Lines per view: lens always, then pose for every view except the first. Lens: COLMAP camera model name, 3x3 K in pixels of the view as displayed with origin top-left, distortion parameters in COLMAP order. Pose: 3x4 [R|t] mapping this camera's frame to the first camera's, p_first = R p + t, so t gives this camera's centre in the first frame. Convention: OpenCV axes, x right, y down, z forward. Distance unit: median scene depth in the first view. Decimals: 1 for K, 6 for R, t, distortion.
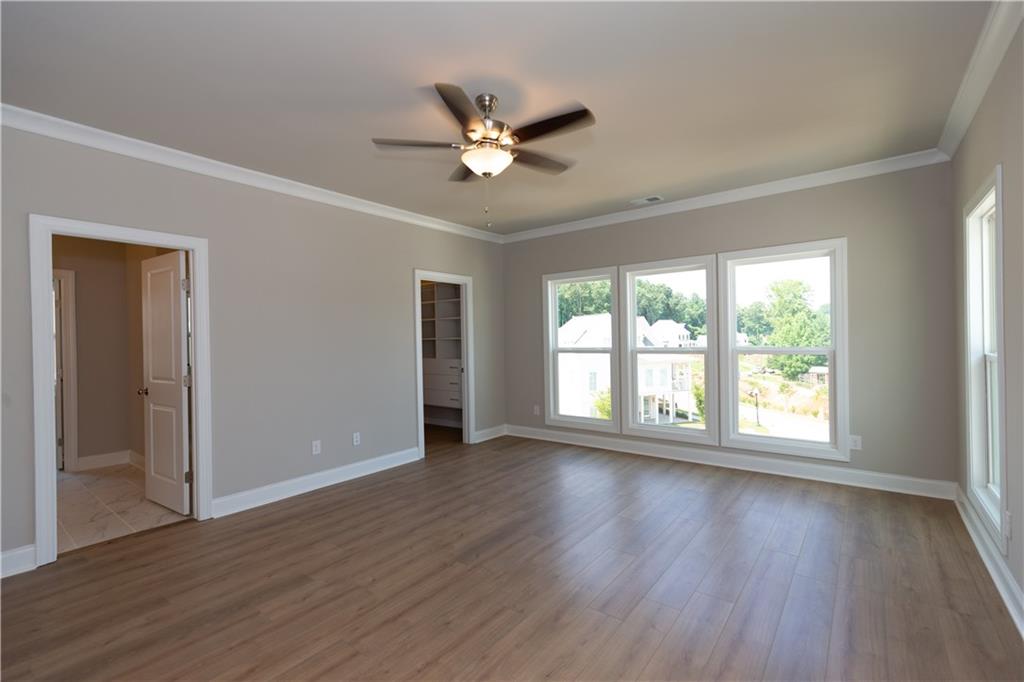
lens RADIAL K [[457.6, 0, 512.0], [0, 457.6, 341.0], [0, 0, 1]] dist [-0.000543, -0.000223]
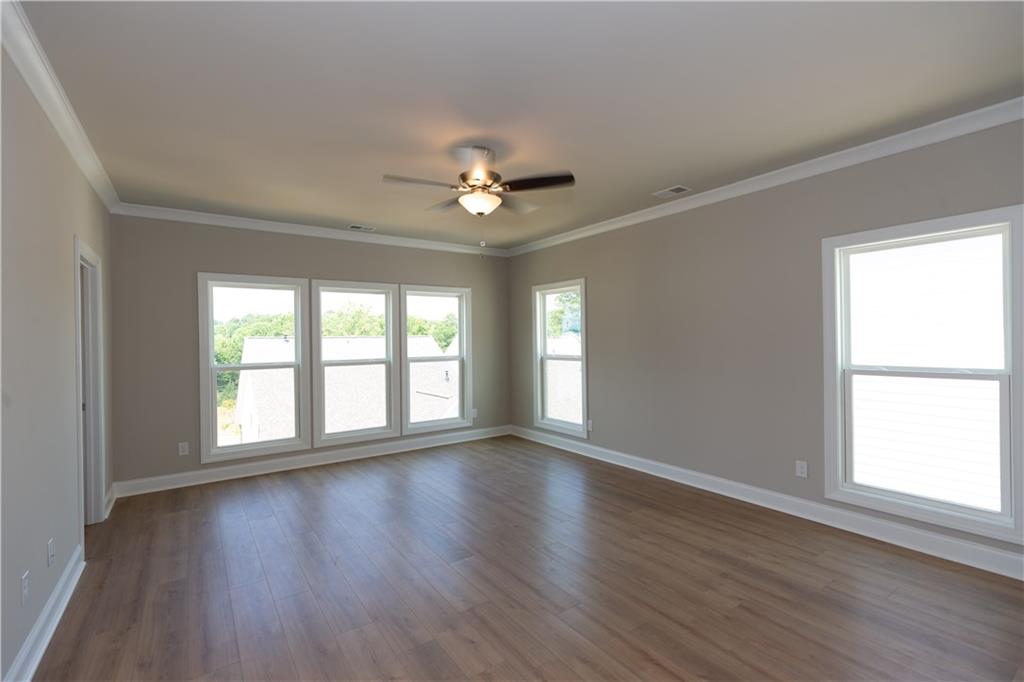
lens RADIAL K [[457.6, 0, 512.0], [0, 457.6, 341.0], [0, 0, 1]] dist [-0.000543, -0.000223]
pose [[0.275797, 0.014636, 0.961105, -0.749904], [0.016970, 0.999654, -0.020093, -0.002156], [-0.961066, 0.021851, 0.275453, 0.386776]]
